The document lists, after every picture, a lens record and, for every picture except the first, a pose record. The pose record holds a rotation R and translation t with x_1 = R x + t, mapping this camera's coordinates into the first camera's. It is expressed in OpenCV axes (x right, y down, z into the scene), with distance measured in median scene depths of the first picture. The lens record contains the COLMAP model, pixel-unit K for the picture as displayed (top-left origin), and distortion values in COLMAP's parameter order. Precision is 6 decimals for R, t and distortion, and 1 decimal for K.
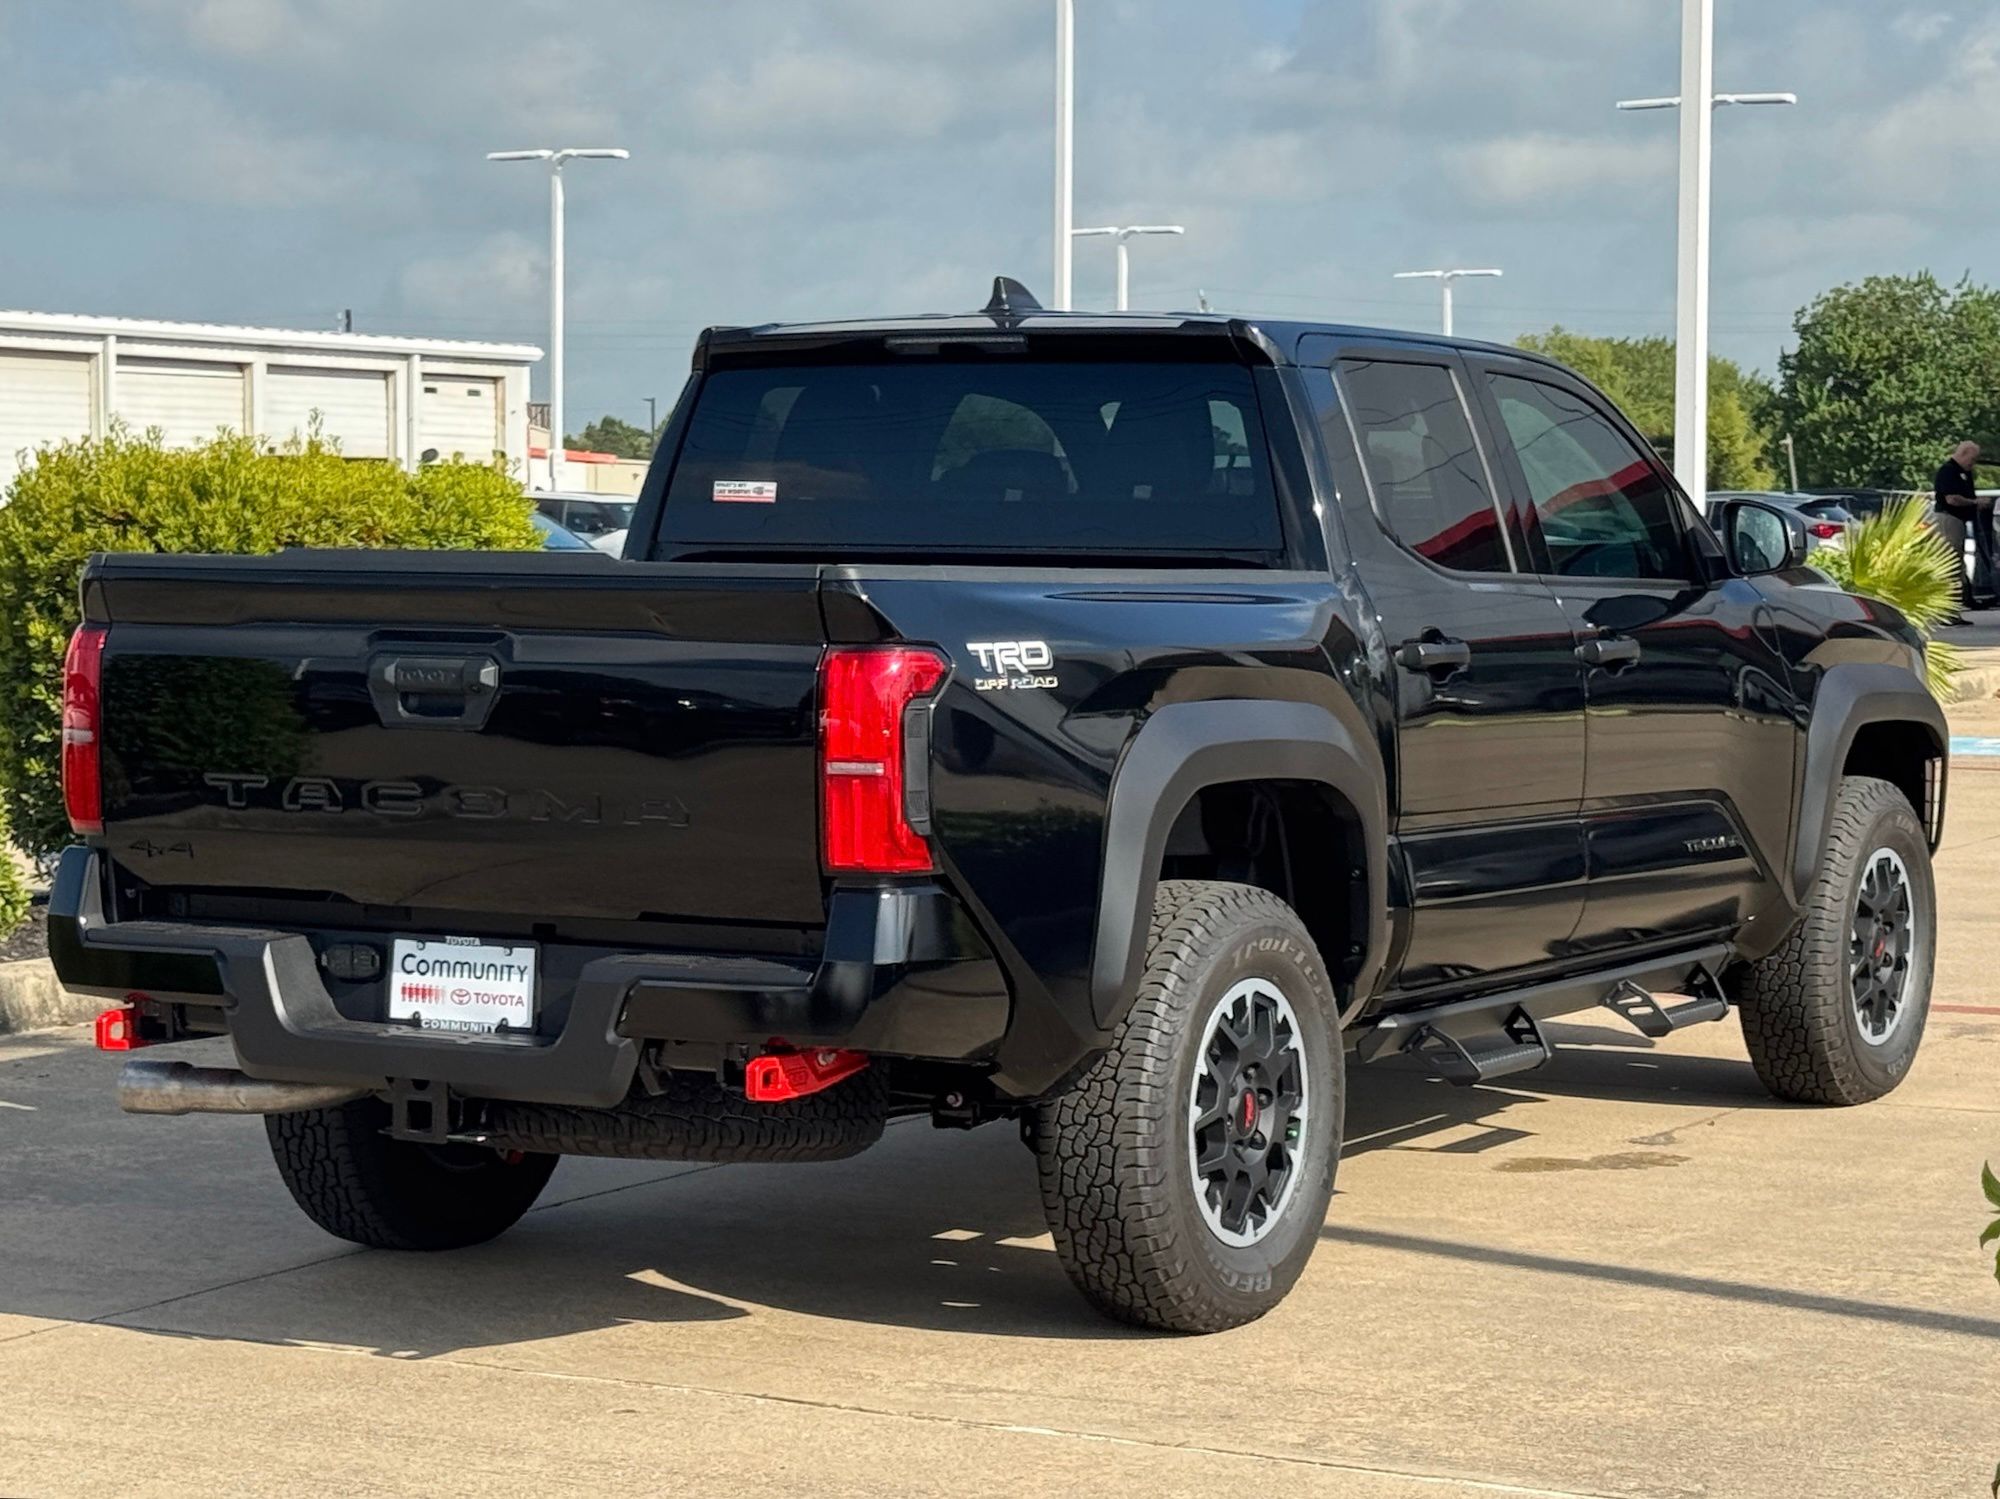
lens RADIAL K [[4403.9, 0, 1000.0], [0, 4403.9, 749.5], [0, 0, 1]] dist [0.091931, 0.217362]
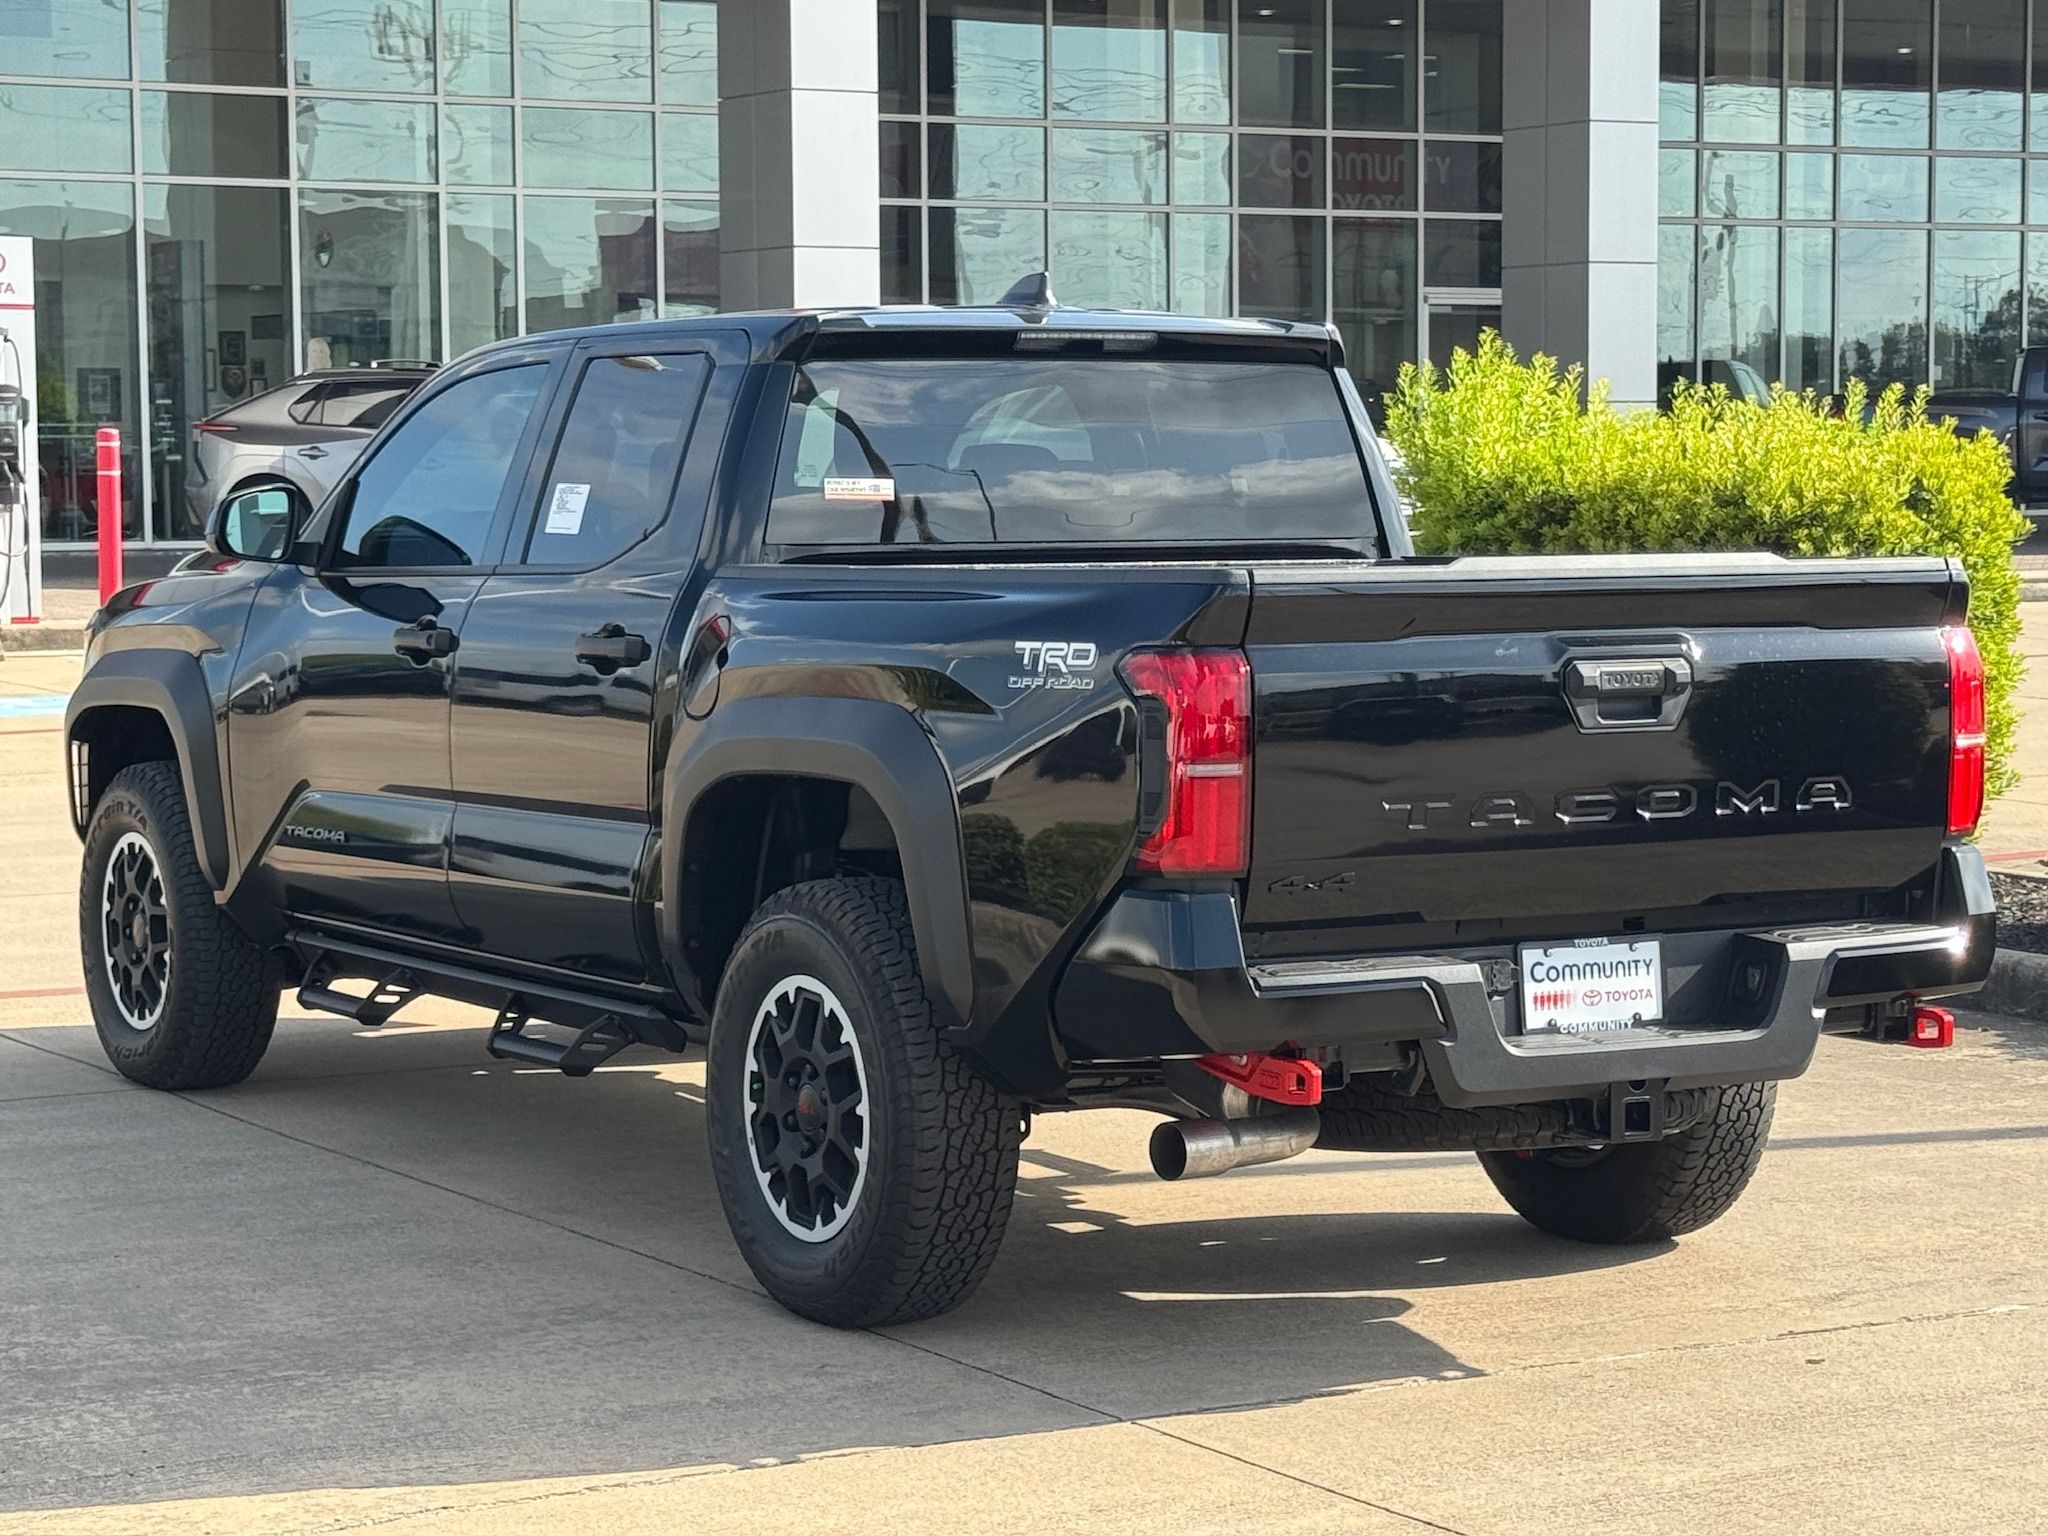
lens RADIAL K [[4509.6, 0, 1024.0], [0, 4509.6, 768.0], [0, 0, 1]] dist [0.091931, 0.217362]
pose [[0.542070, -0.065238, 0.837797, -1.044113], [0.056974, 0.997541, 0.040814, -0.045253], [-0.838400, 0.025608, 0.544454, 0.543474]]
